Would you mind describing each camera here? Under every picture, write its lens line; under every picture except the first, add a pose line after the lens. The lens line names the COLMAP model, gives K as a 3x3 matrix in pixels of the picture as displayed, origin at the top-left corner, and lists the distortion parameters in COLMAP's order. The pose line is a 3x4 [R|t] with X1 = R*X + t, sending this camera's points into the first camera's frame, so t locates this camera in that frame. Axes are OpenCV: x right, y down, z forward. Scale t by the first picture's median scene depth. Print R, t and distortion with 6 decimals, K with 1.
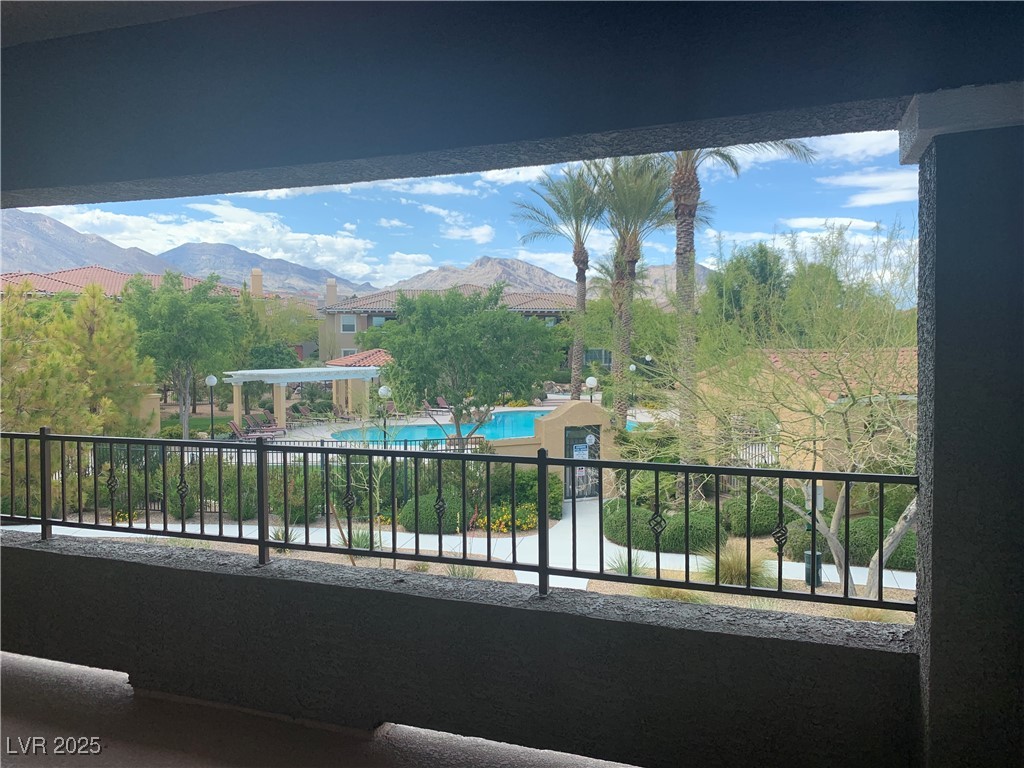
lens RADIAL K [[773.3, 0, 517.6], [0, 773.3, 384.2], [0, 0, 1]] dist [-0.003397, -0.002669]
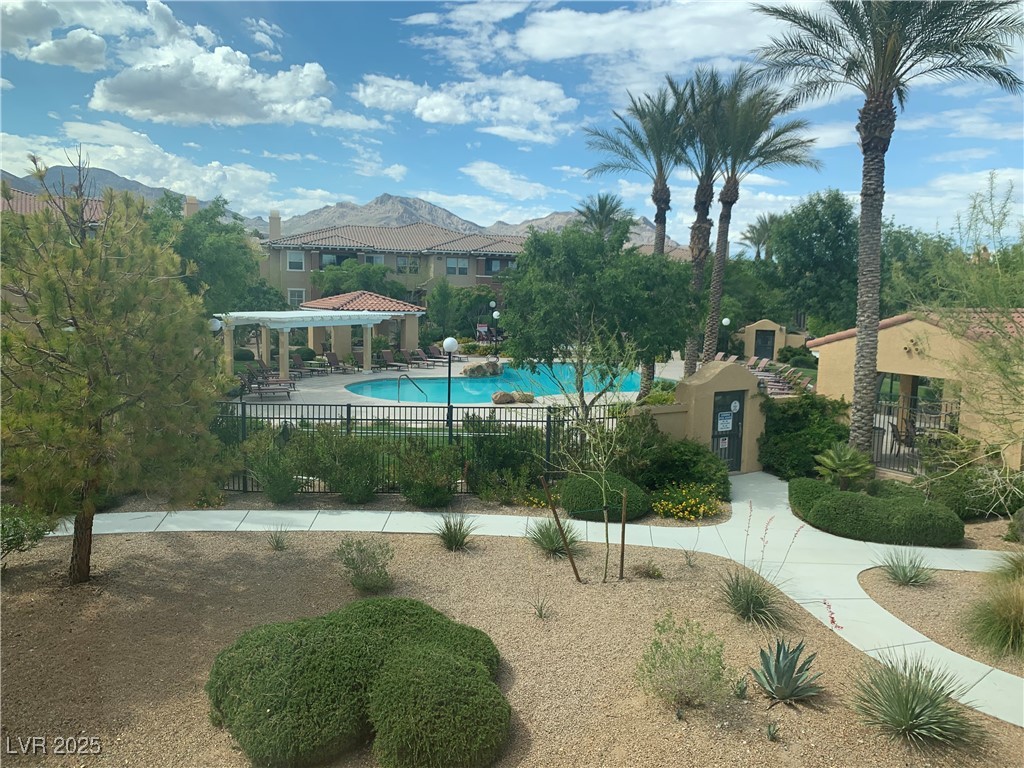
lens RADIAL K [[773.3, 0, 507.2], [0, 773.3, 384.5], [0, 0, 1]] dist [-0.003397, -0.002669]
pose [[0.992601, 0.012784, 0.120744, -0.139941], [-0.021581, 0.997183, 0.071835, -0.005503], [-0.119486, -0.073909, 0.990081, 0.085901]]
